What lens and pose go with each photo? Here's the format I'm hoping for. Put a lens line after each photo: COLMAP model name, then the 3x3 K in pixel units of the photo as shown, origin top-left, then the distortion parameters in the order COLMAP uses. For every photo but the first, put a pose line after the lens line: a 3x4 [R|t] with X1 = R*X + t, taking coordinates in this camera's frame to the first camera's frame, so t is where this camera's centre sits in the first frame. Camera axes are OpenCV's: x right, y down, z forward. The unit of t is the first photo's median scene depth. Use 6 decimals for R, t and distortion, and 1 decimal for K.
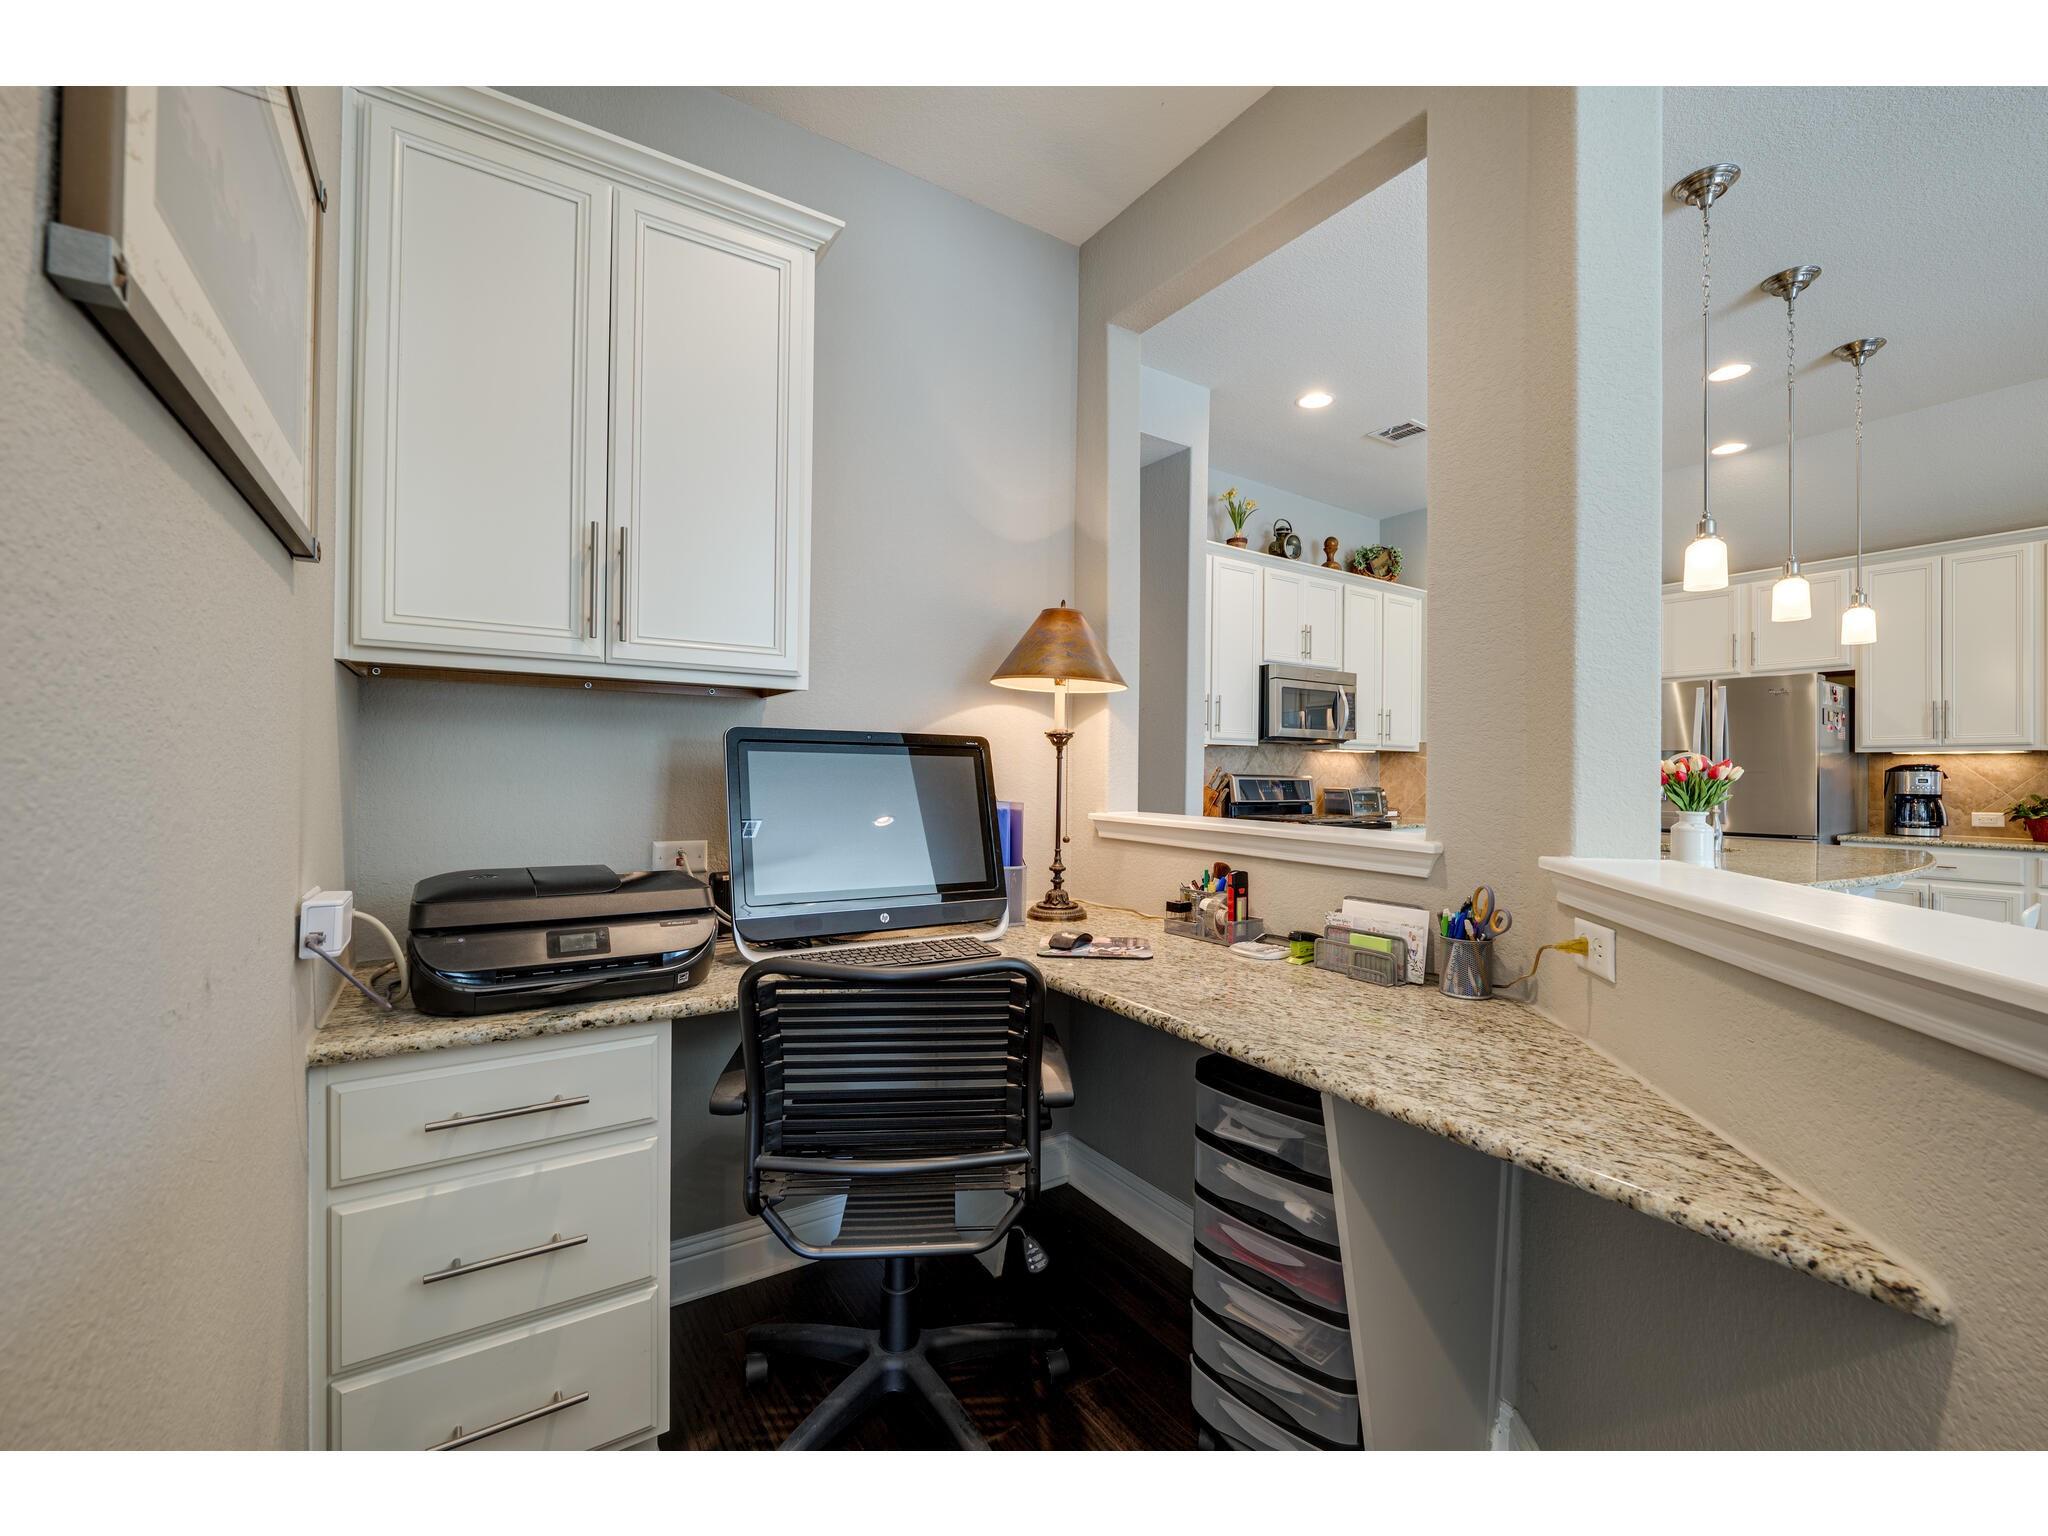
lens RADIAL K [[831.2, 0, 1022.6], [0, 831.2, 775.9], [0, 0, 1]] dist [-0.015731, 0.000642]
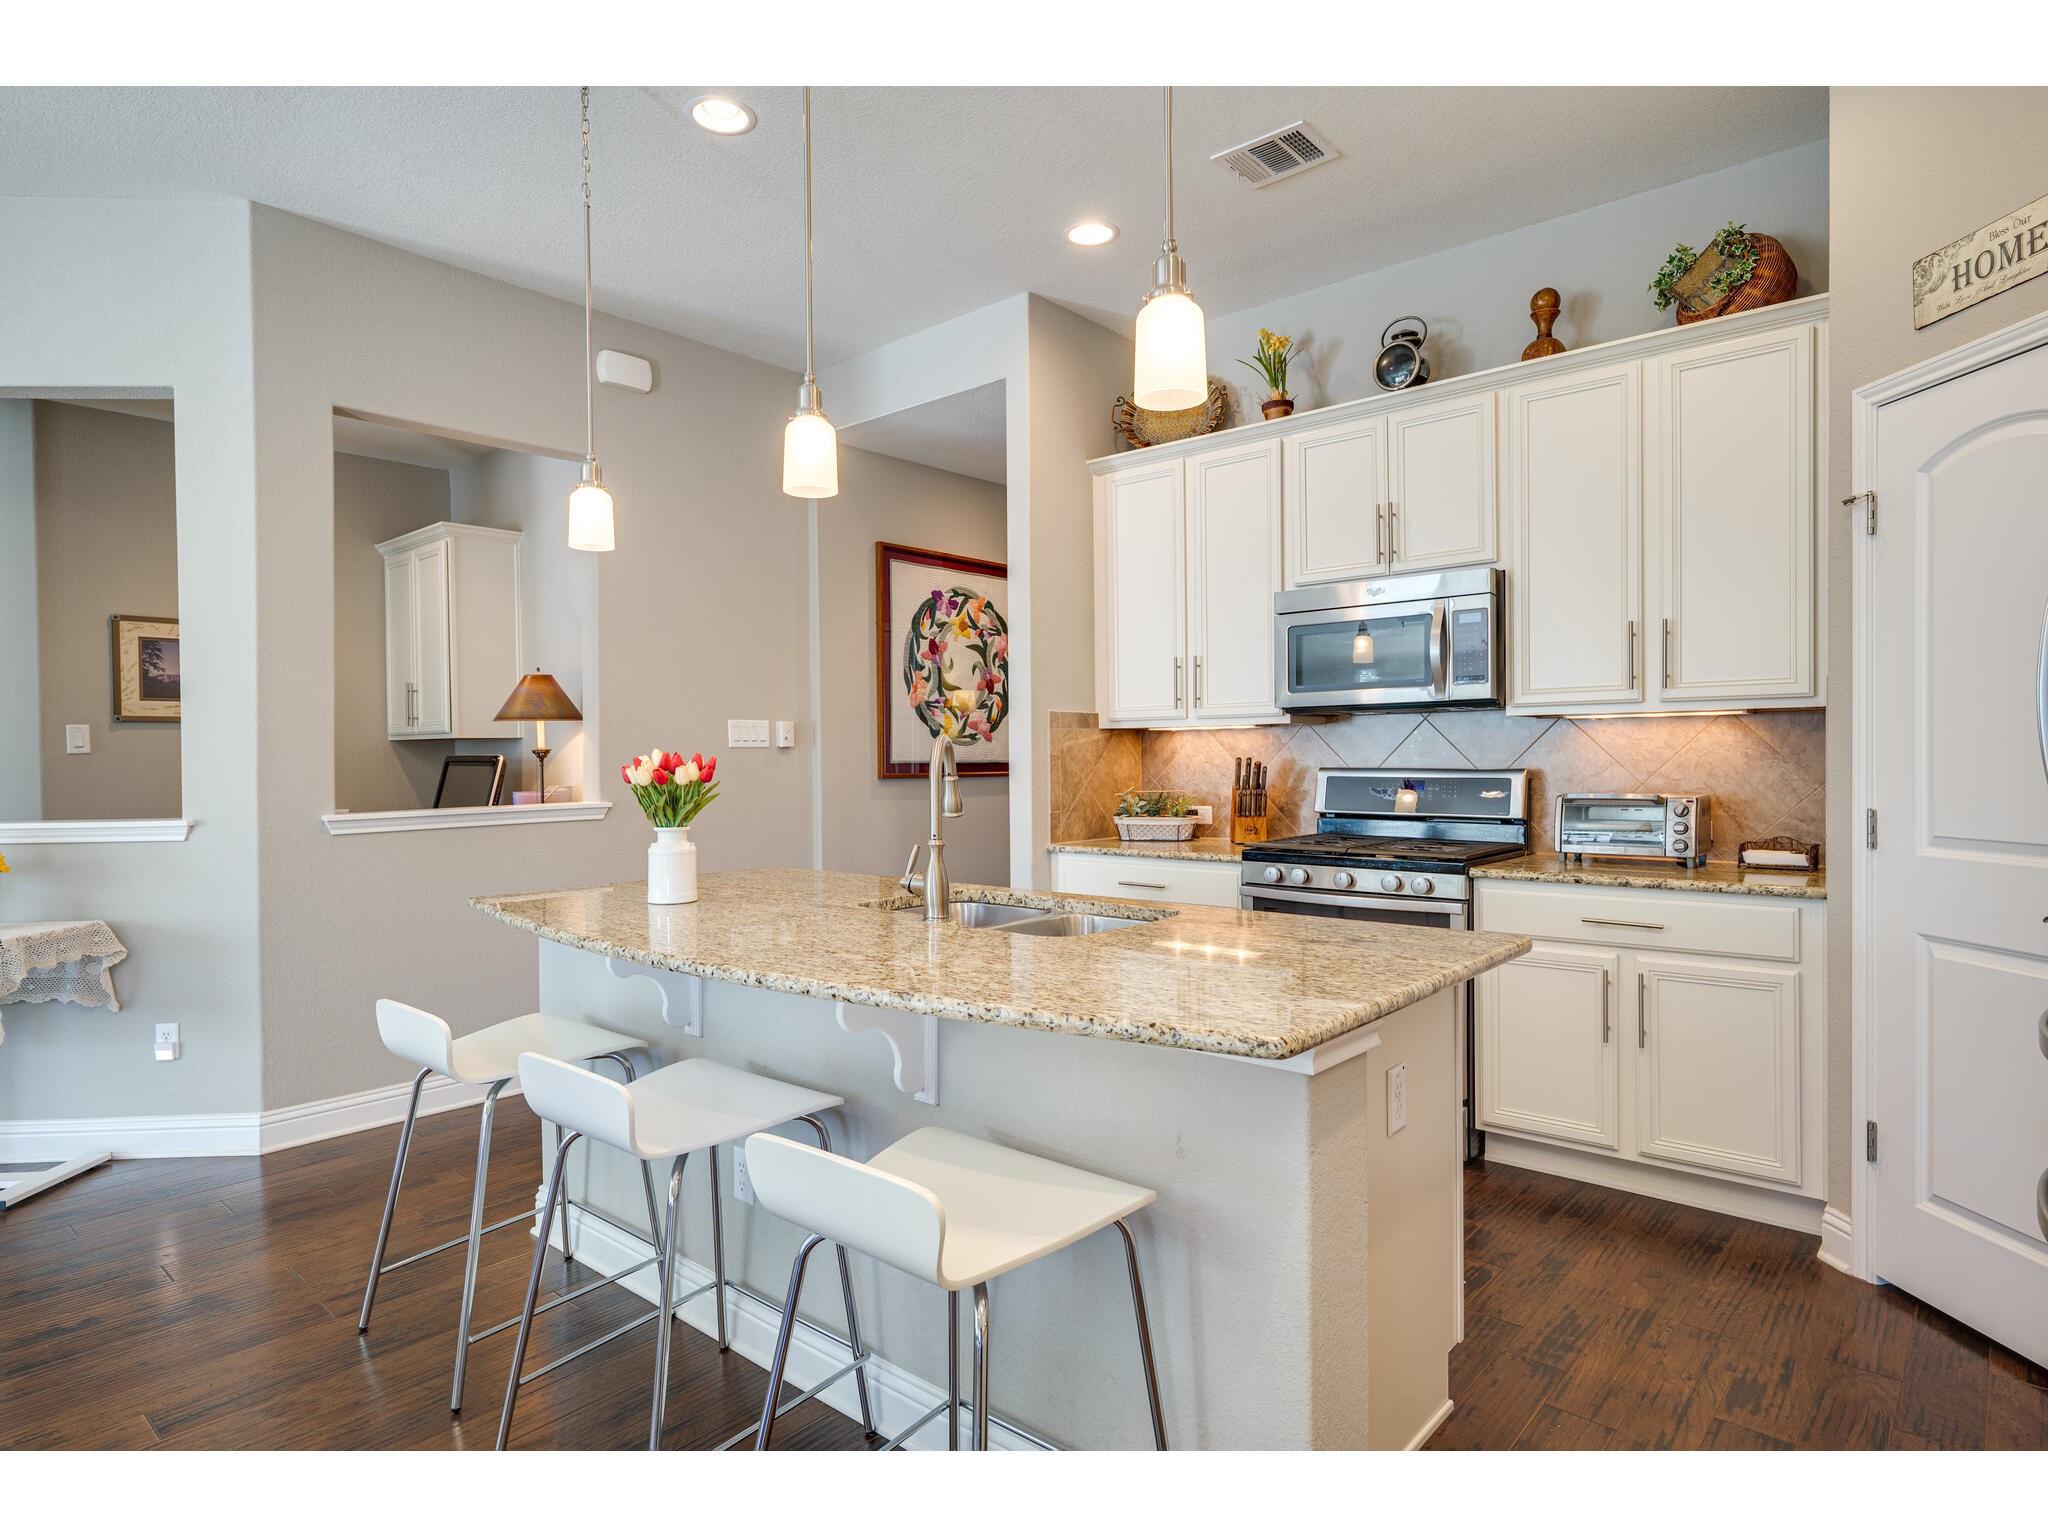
lens RADIAL K [[1126.1, 0, 1024.0], [0, 1126.1, 768.0], [0, 0, 1]] dist [0.005237, -0.002116]
pose [[0.269825, -0.002000, -0.962907, 1.095162], [0.005710, 0.999984, -0.000477, -0.002565], [0.962893, -0.005369, 0.269832, 0.599378]]
